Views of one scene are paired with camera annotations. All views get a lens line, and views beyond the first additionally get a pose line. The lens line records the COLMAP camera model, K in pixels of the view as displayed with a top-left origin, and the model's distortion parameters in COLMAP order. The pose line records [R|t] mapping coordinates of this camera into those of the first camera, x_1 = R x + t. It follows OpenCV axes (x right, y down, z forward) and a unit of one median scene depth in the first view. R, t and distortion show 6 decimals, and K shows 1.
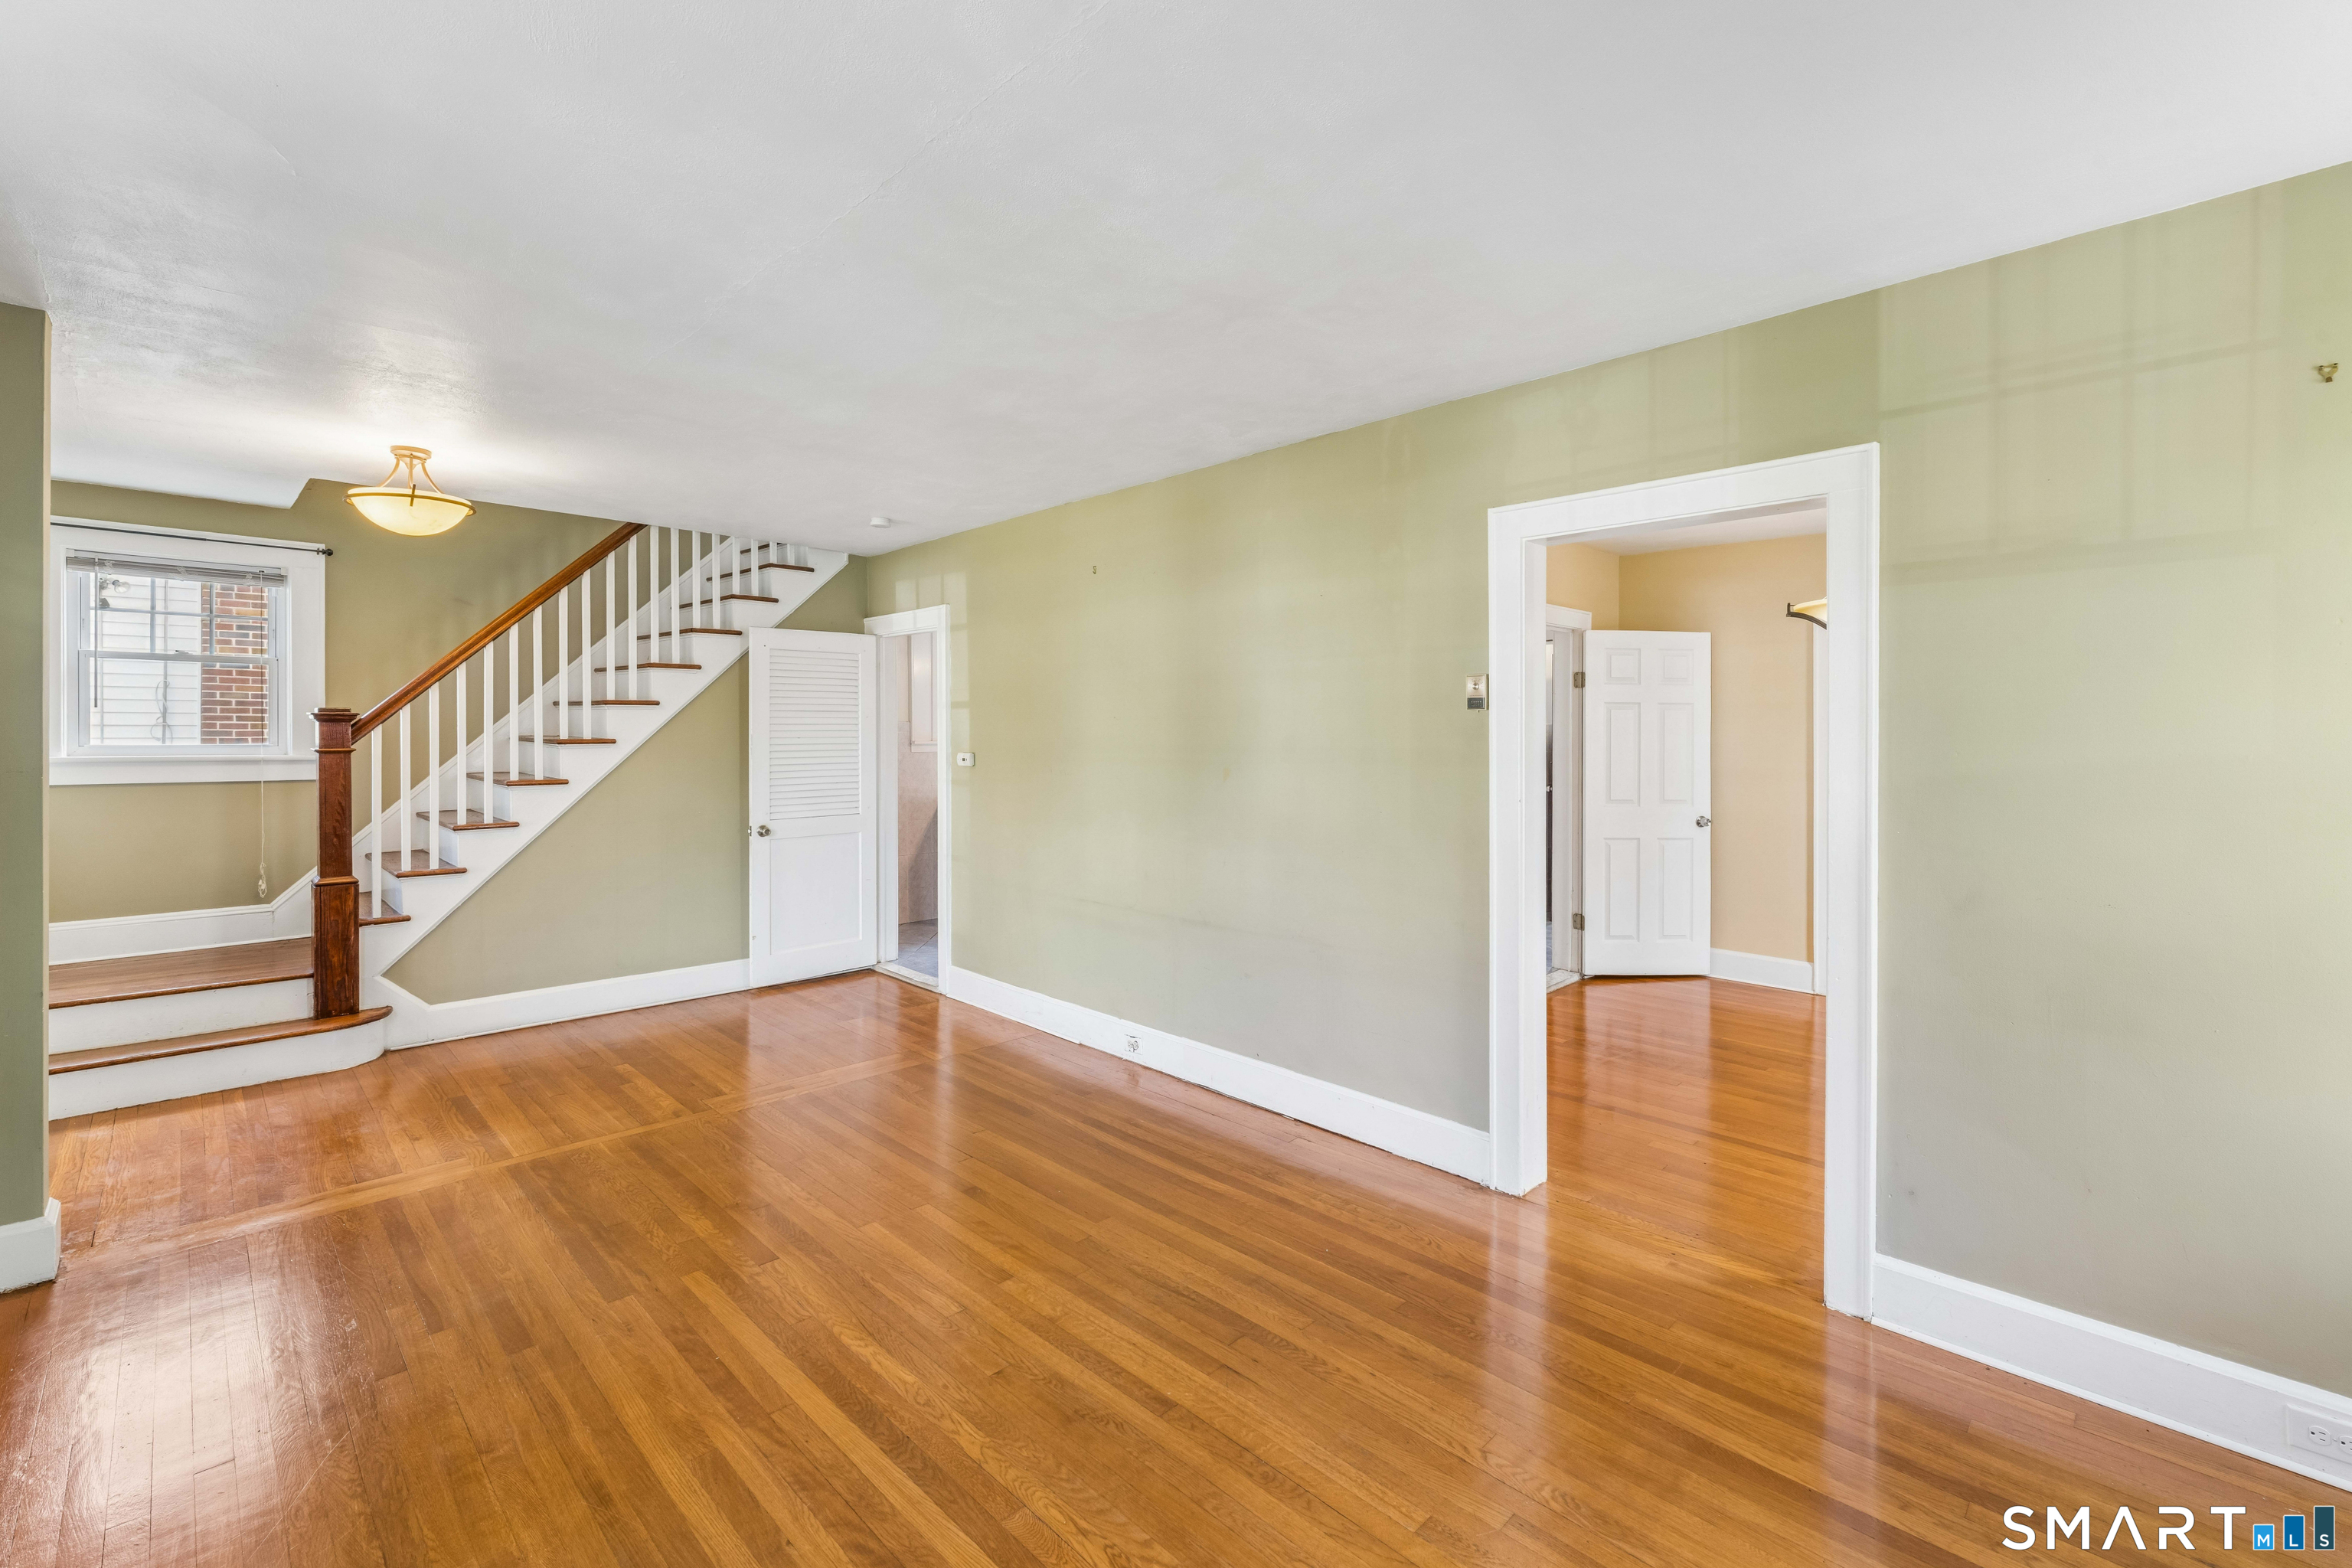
lens RADIAL K [[1008.3, 0, 1181.3], [0, 1008.3, 738.4], [0, 0, 1]] dist [-0.003827, -0.000277]
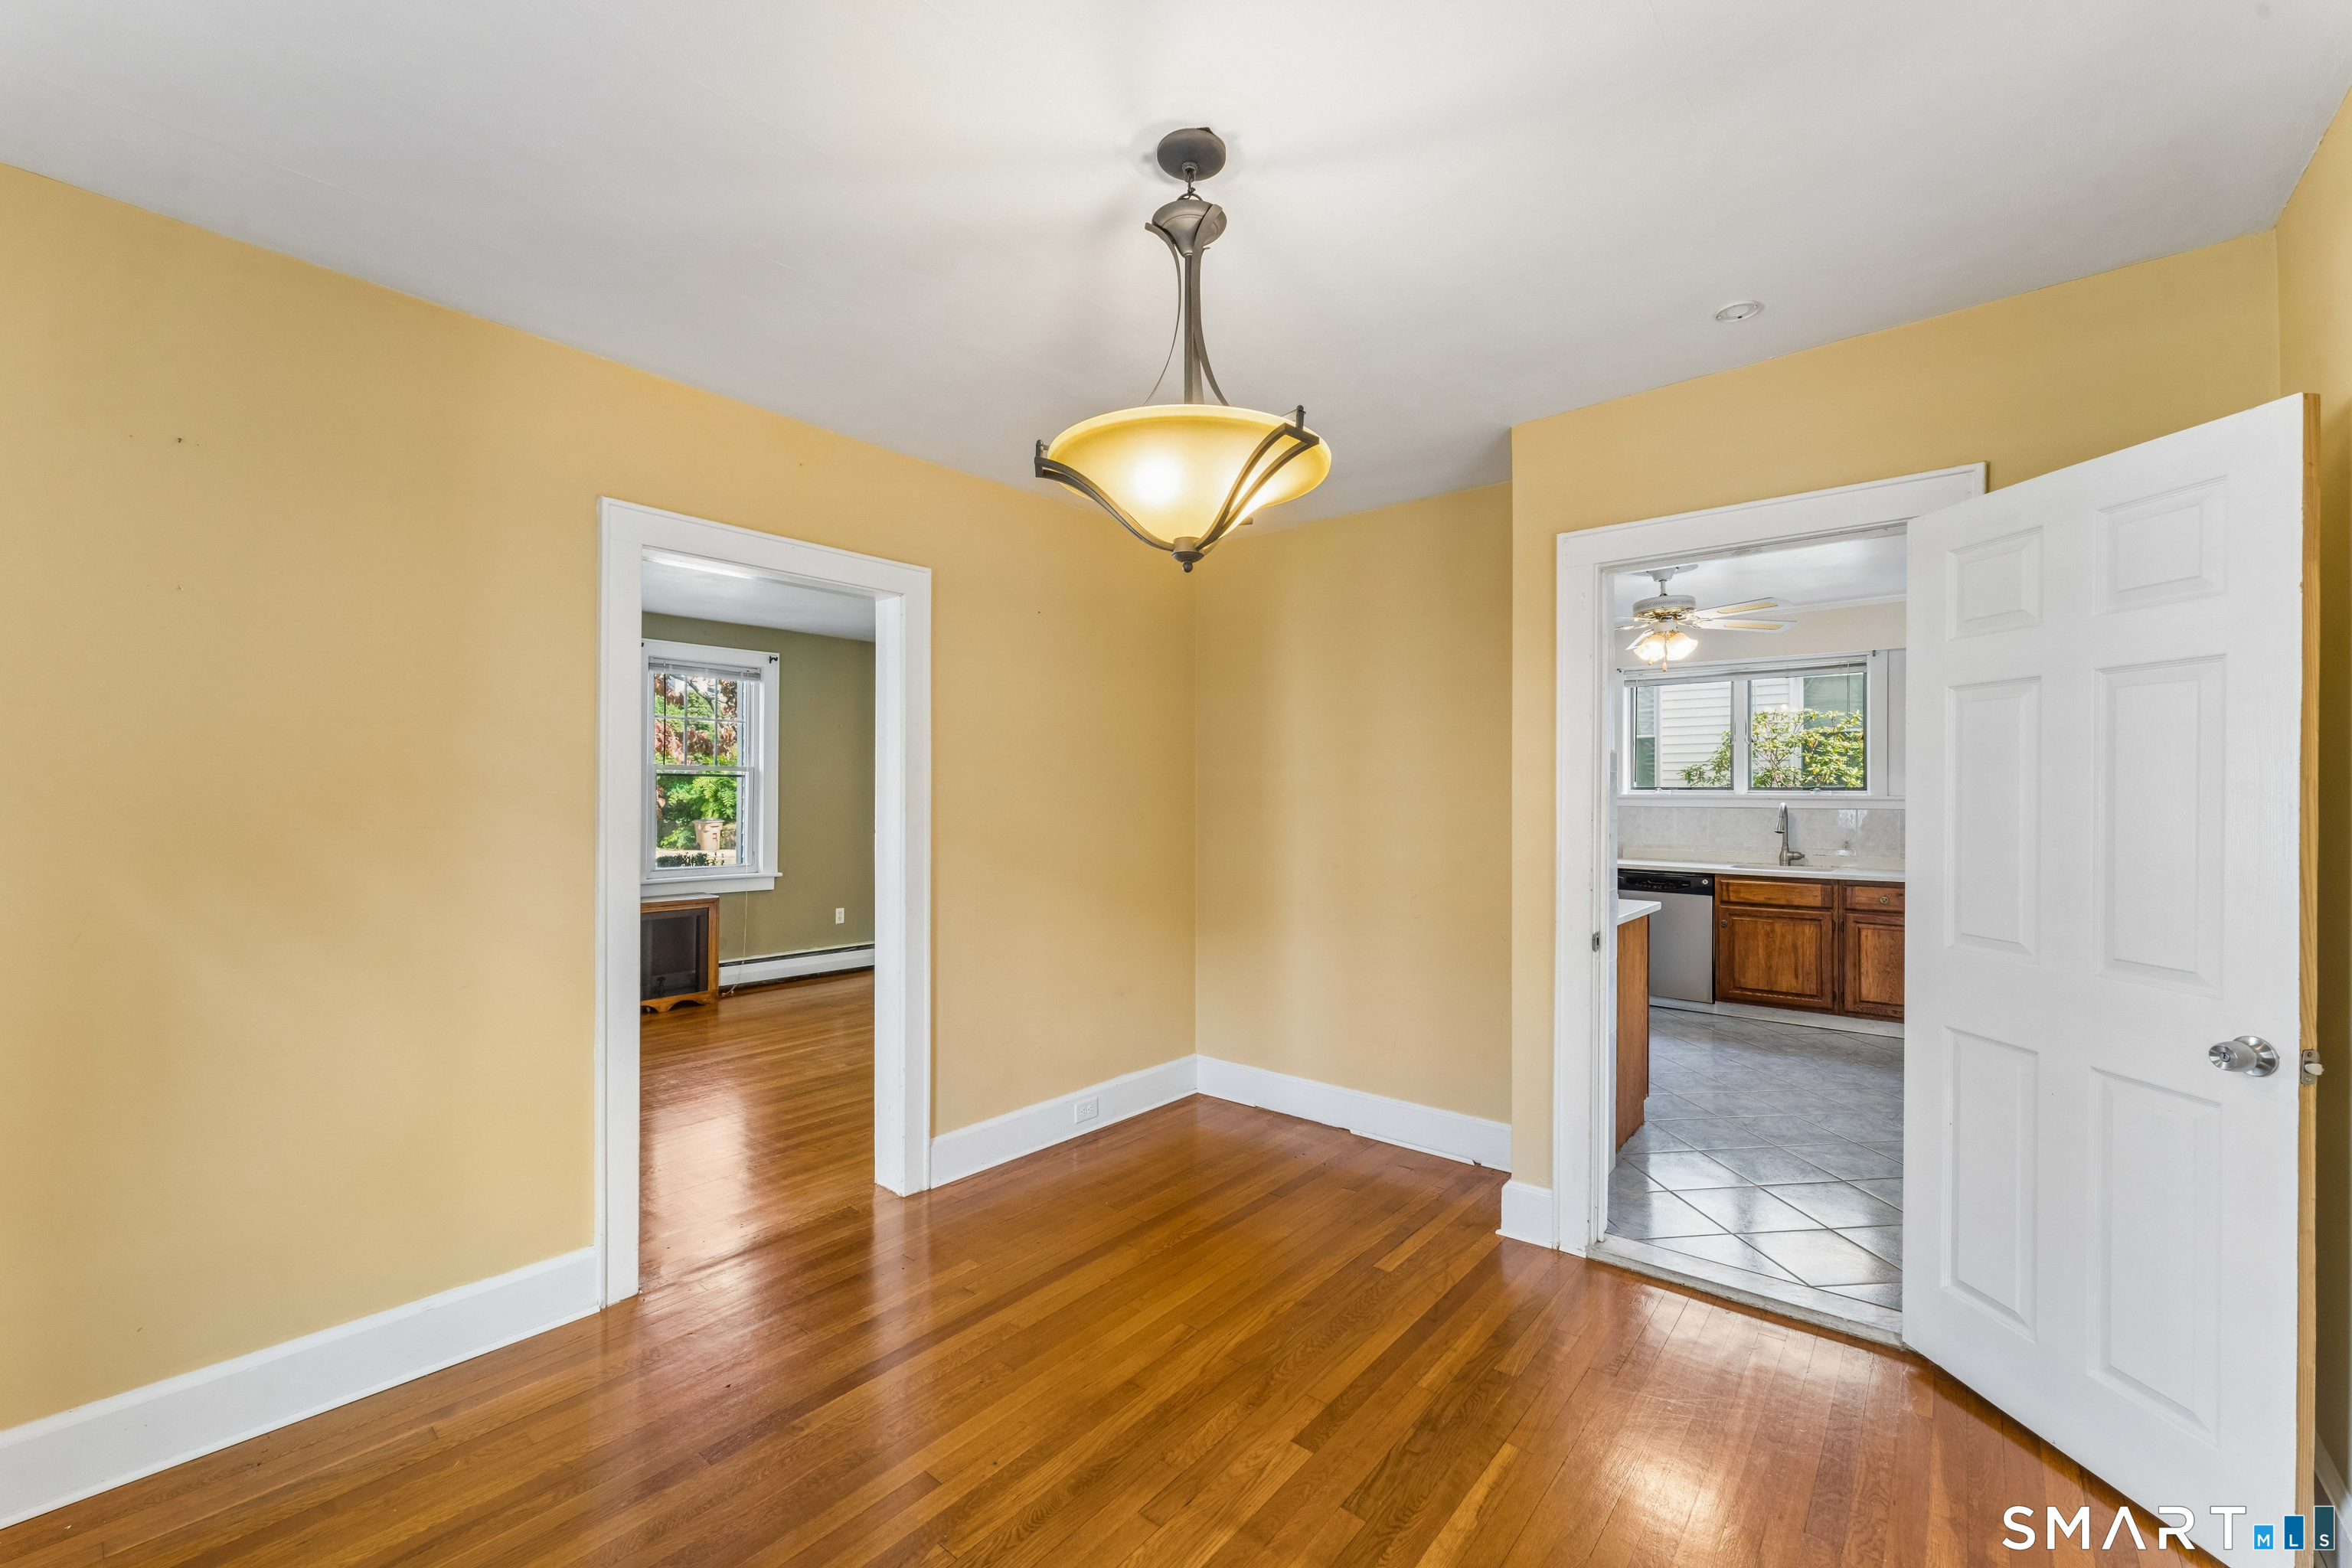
lens RADIAL K [[954.0, 0, 1164.2], [0, 954.0, 754.3], [0, 0, 1]] dist [-0.003246, -0.000541]
pose [[0.071438, -0.041751, -0.996571, 0.994666], [-0.006594, 0.999082, -0.042329, 0.011513], [0.997423, 0.009596, 0.071097, 0.859528]]
